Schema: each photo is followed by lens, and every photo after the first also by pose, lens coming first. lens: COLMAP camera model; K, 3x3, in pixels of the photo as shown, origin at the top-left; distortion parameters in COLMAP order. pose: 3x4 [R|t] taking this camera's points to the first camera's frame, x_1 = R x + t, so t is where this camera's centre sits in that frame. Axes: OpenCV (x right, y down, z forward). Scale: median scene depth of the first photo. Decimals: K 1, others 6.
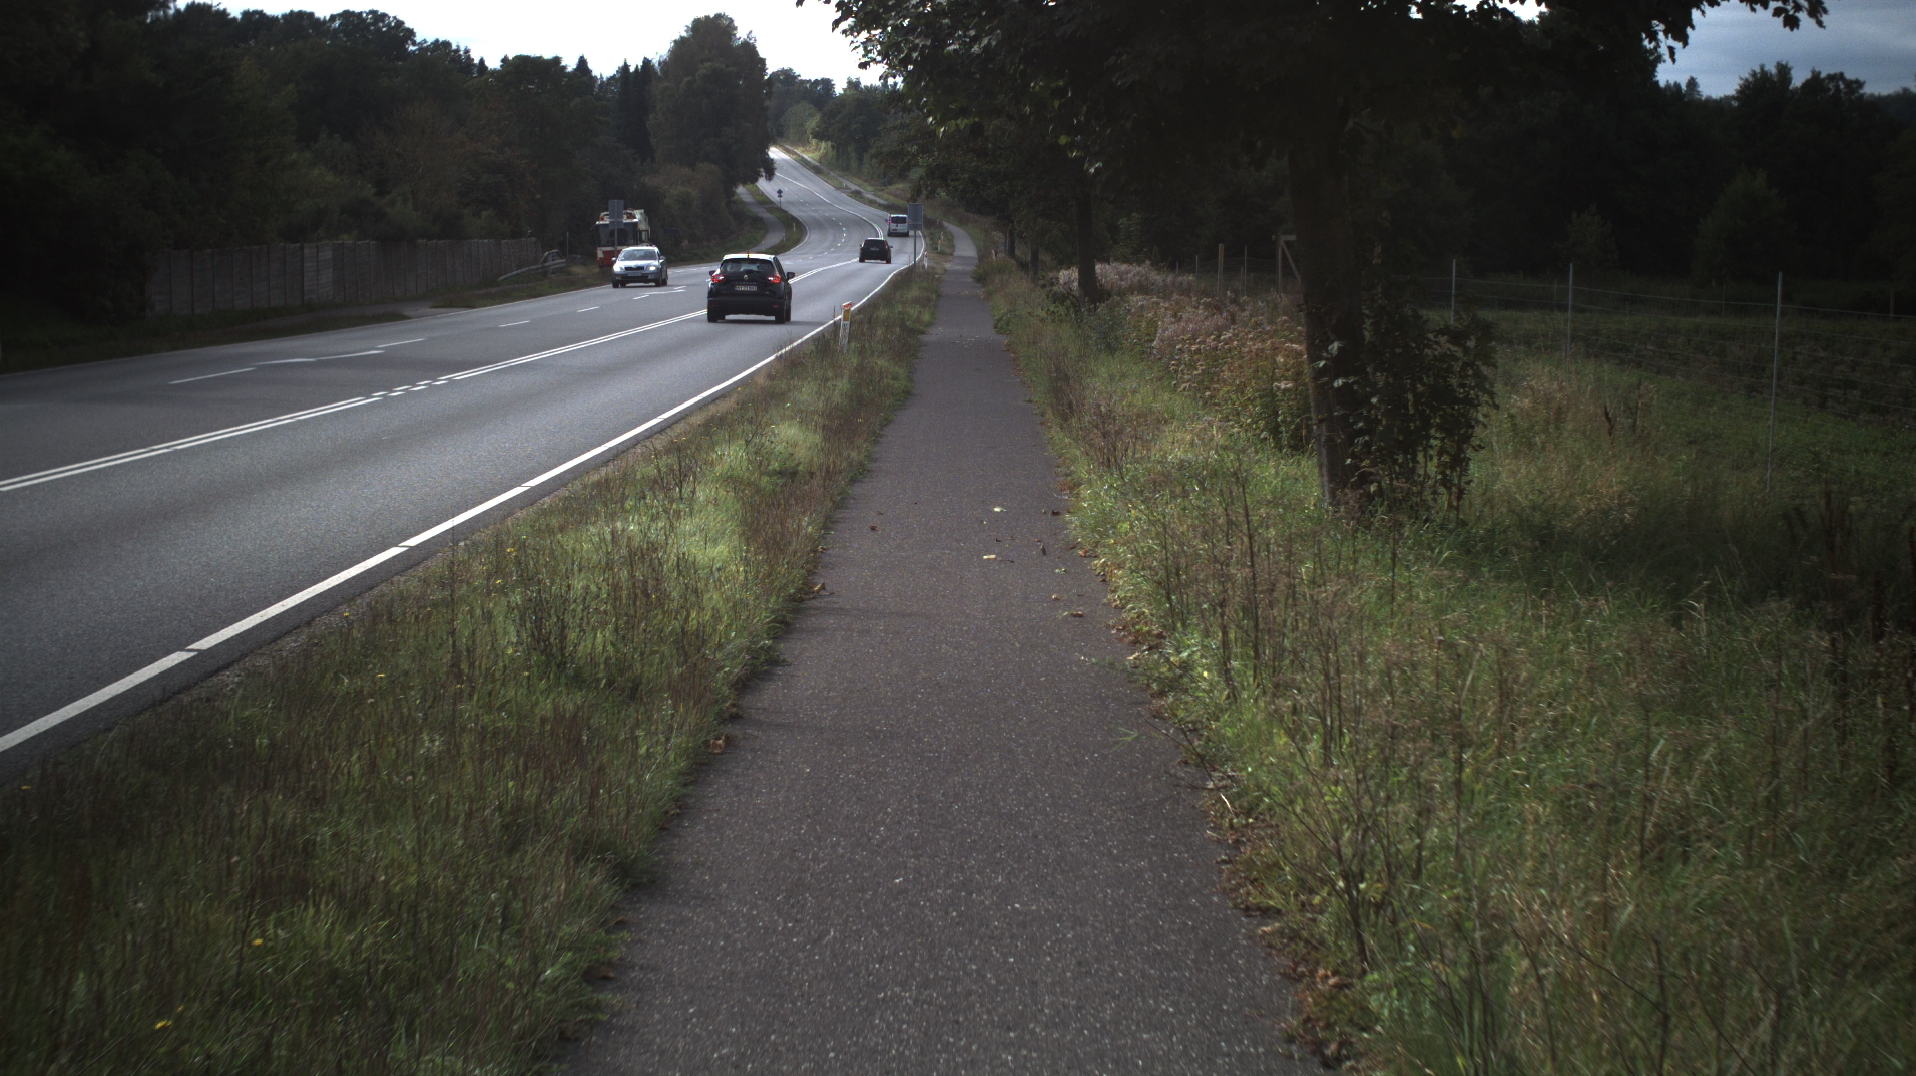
lens RADIAL K [[8445.0, 0, 957.4], [0, 8445.0, 543.0], [0, 0, 1]] dist [-1.450432, 0.000000]
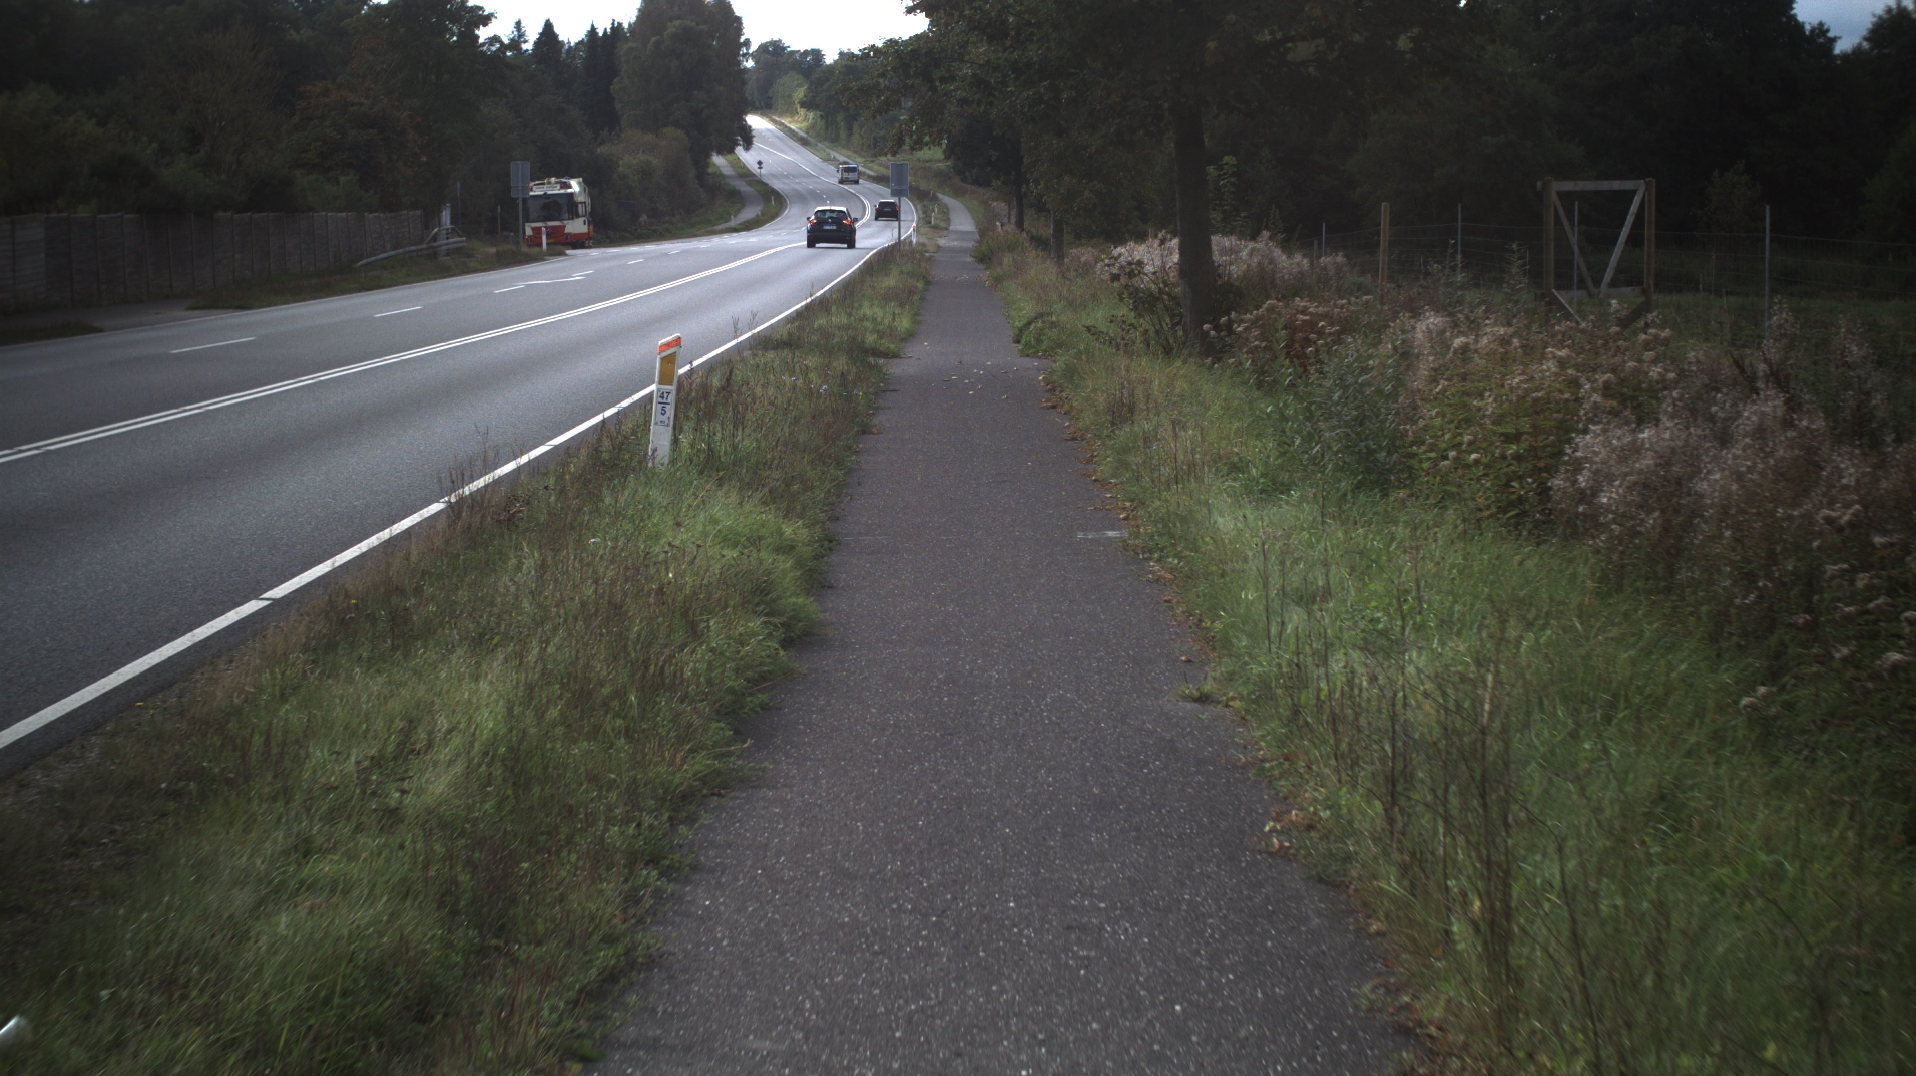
lens RADIAL K [[8164.0, 0, 952.2], [0, 8164.0, 531.8], [0, 0, 1]] dist [-1.369533, 0.000000]
pose [[0.999970, -0.007727, -0.000467, 0.000032], [0.007728, 0.999966, 0.002723, -0.013261], [0.000446, -0.002727, 0.999996, 0.403705]]
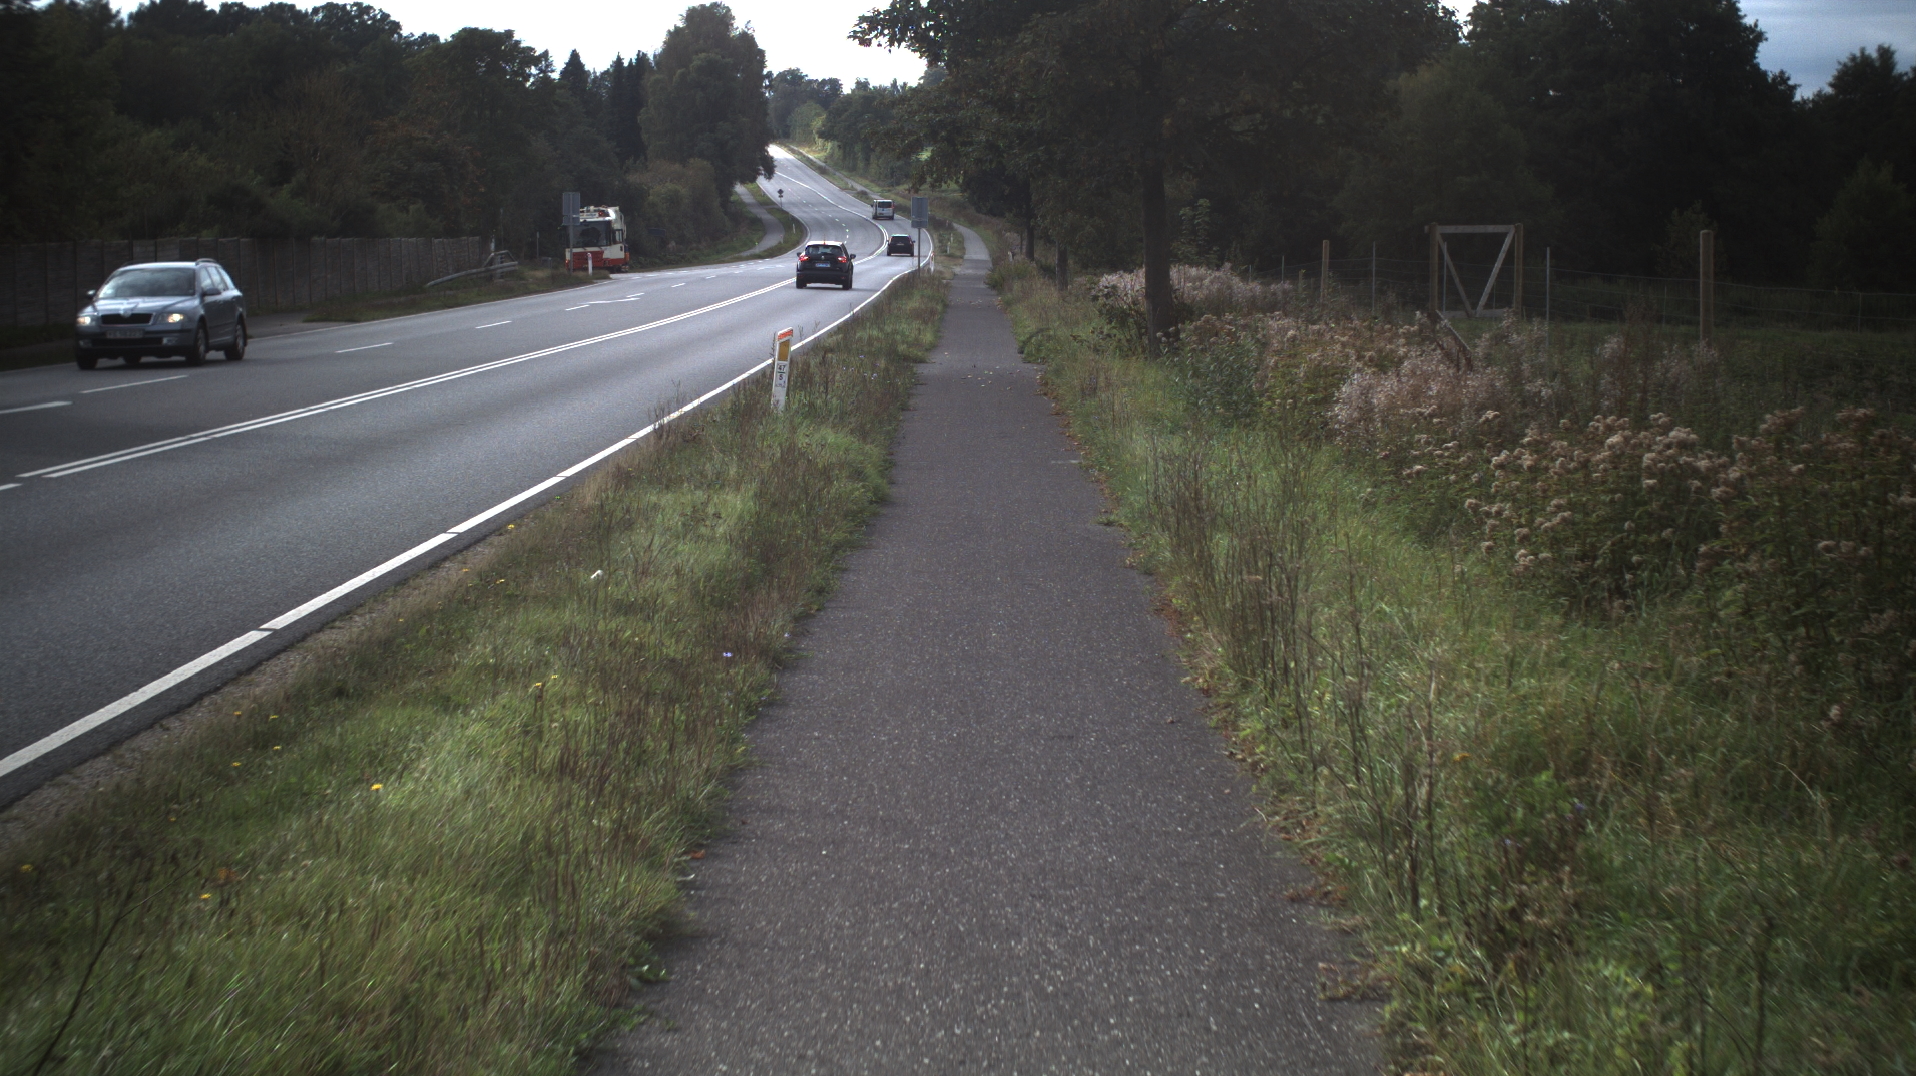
lens RADIAL K [[8250.3, 0, 967.3], [0, 8250.3, 538.6], [0, 0, 1]] dist [-1.394499, 0.000000]
pose [[0.999999, 0.001023, -0.000007, -0.000154], [-0.001023, 0.999999, -0.000301, -0.008859], [0.000007, 0.000301, 1.000000, 0.272203]]
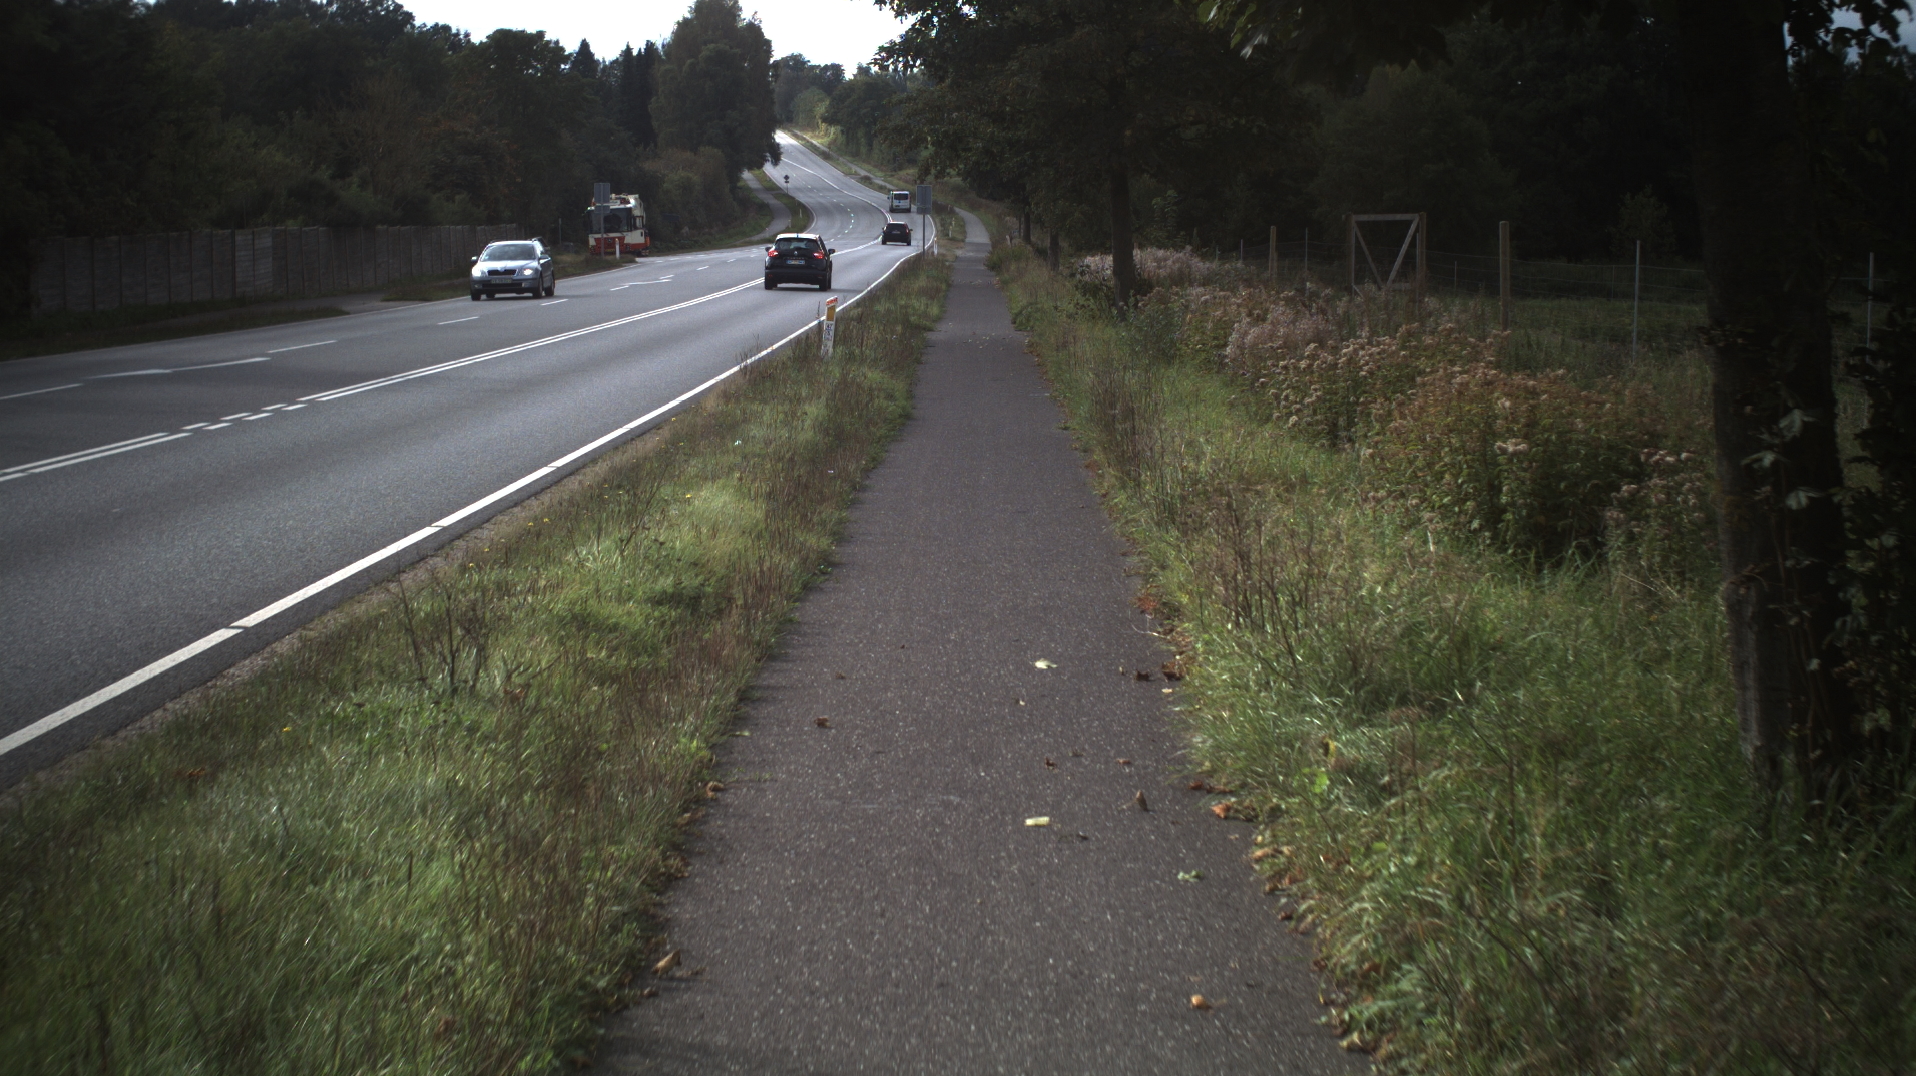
lens RADIAL K [[8445.0, 0, 955.0], [0, 8445.0, 534.7], [0, 0, 1]] dist [-1.450432, 0.000000]
pose [[0.999994, -0.002846, -0.001779, -0.000049], [0.002847, 0.999996, 0.000516, -0.004076], [0.001777, -0.000521, 0.999998, 0.127128]]
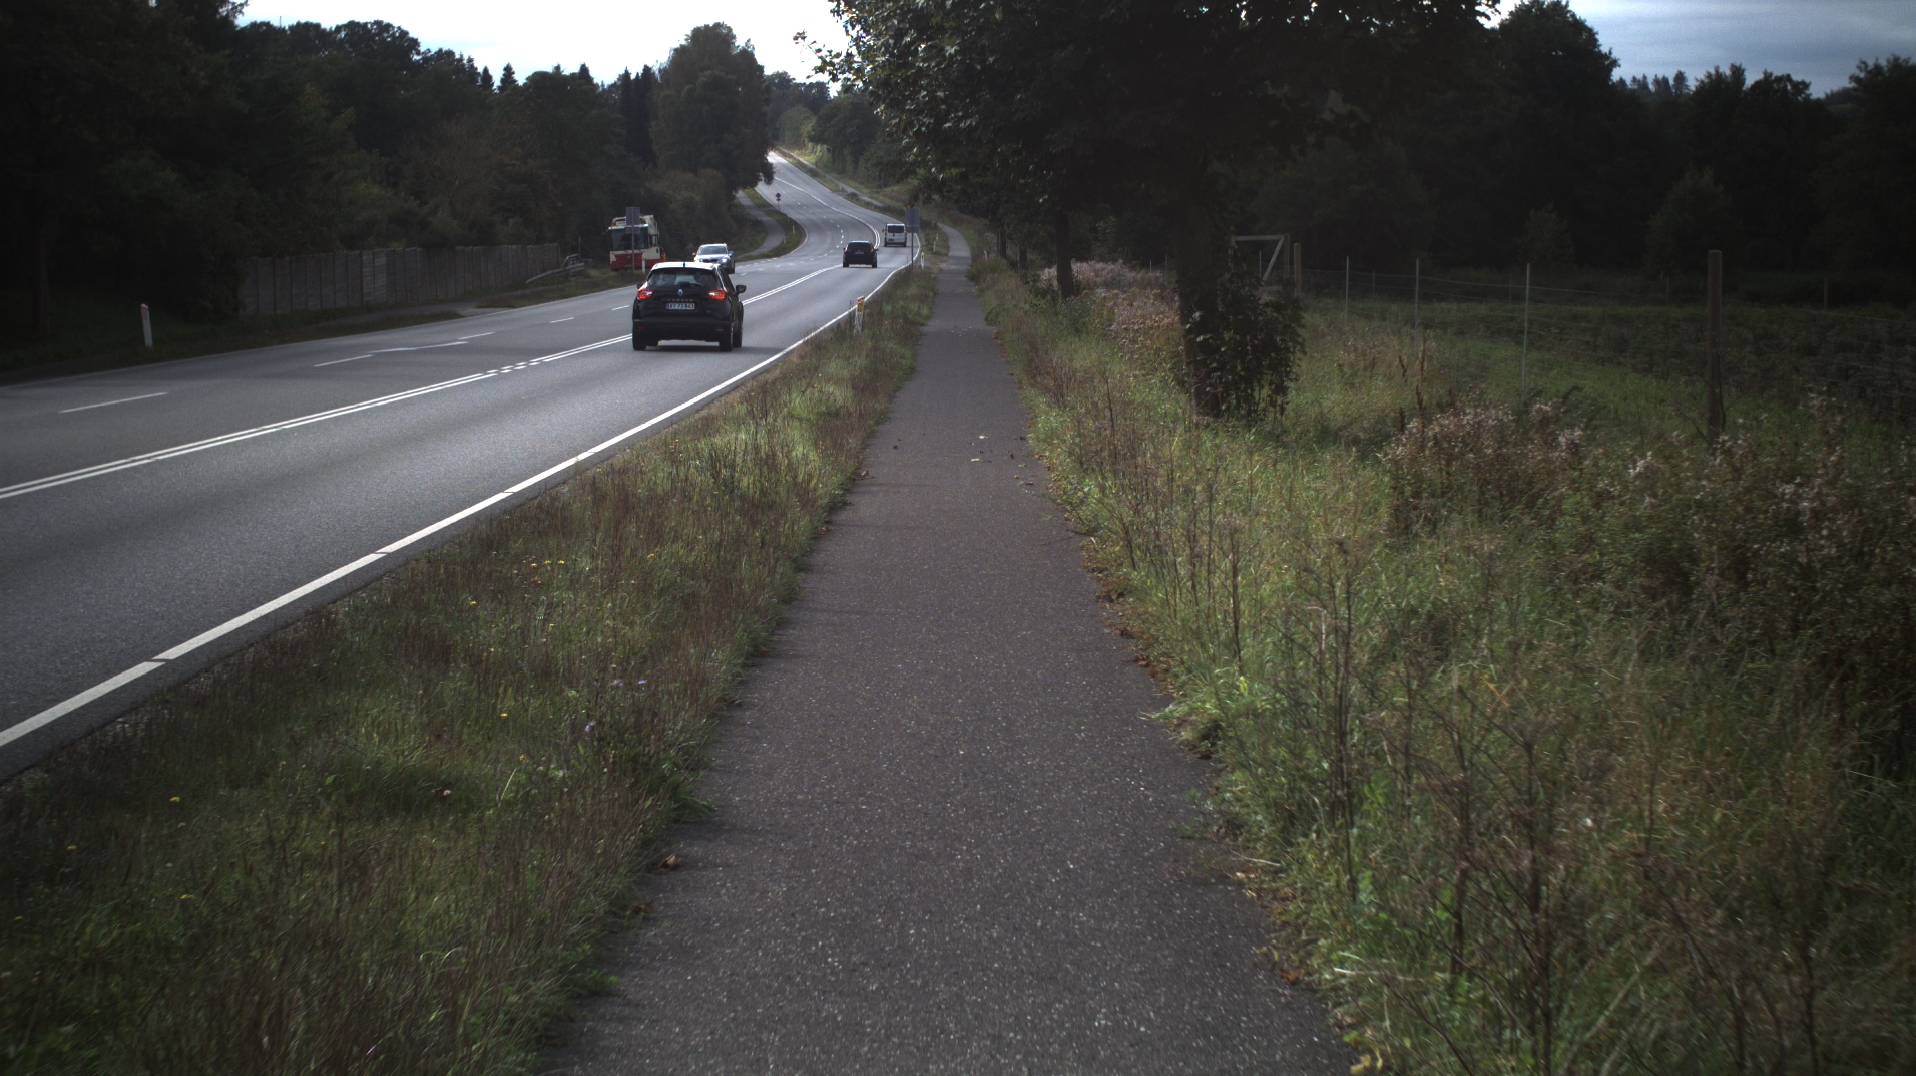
lens RADIAL K [[8548.3, 0, 958.6], [0, 8548.3, 536.5], [0, 0, 1]] dist [-1.507366, 0.000000]
pose [[0.999955, -0.009442, 0.000451, -0.000013], [0.009443, 0.999955, -0.001160, 0.004670], [-0.000440, 0.001164, 0.999999, -0.140840]]
